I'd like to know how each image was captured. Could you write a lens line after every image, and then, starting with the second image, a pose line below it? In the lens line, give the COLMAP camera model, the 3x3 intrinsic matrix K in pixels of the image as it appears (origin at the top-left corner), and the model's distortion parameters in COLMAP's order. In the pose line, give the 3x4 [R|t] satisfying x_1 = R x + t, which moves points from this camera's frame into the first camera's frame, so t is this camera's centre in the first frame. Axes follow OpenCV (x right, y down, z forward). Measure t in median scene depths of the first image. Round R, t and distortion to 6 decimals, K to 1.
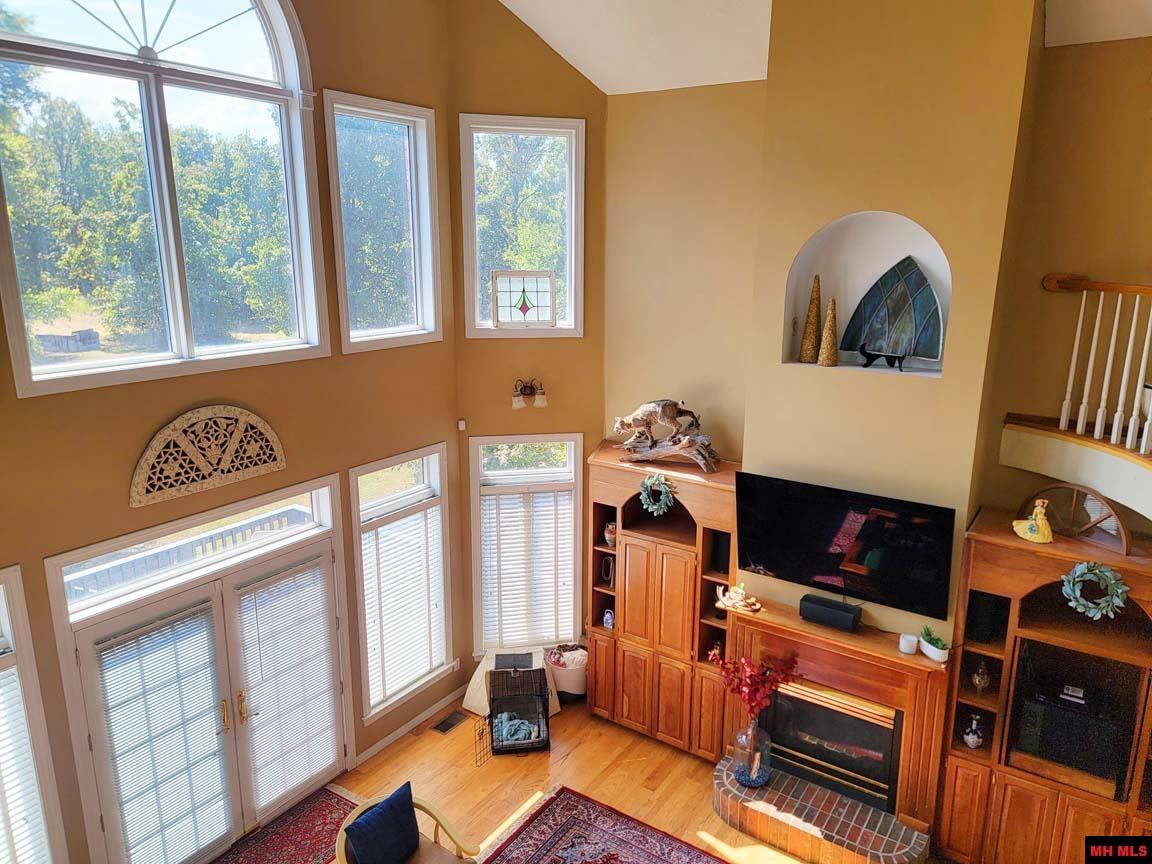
lens RADIAL K [[789.6, 0, 588.4], [0, 789.6, 427.6], [0, 0, 1]] dist [0.093700, -0.080402]
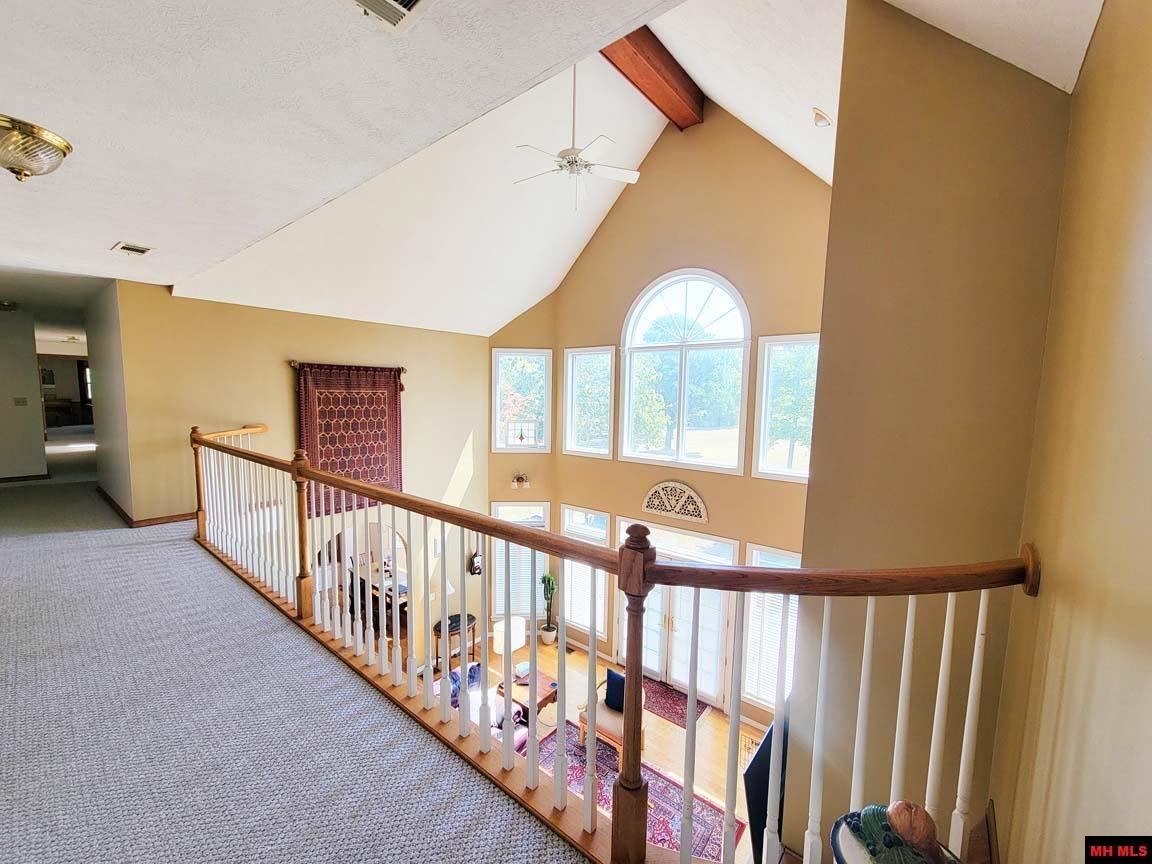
lens RADIAL K [[466.6, 0, 572.8], [0, 466.6, 440.0], [0, 0, 1]] dist [0.000020, 0.000032]
pose [[-0.085600, 0.090316, -0.992228, 0.802607], [-0.252025, 0.961532, 0.109265, -0.197595], [0.963927, 0.259419, -0.059545, 0.702183]]
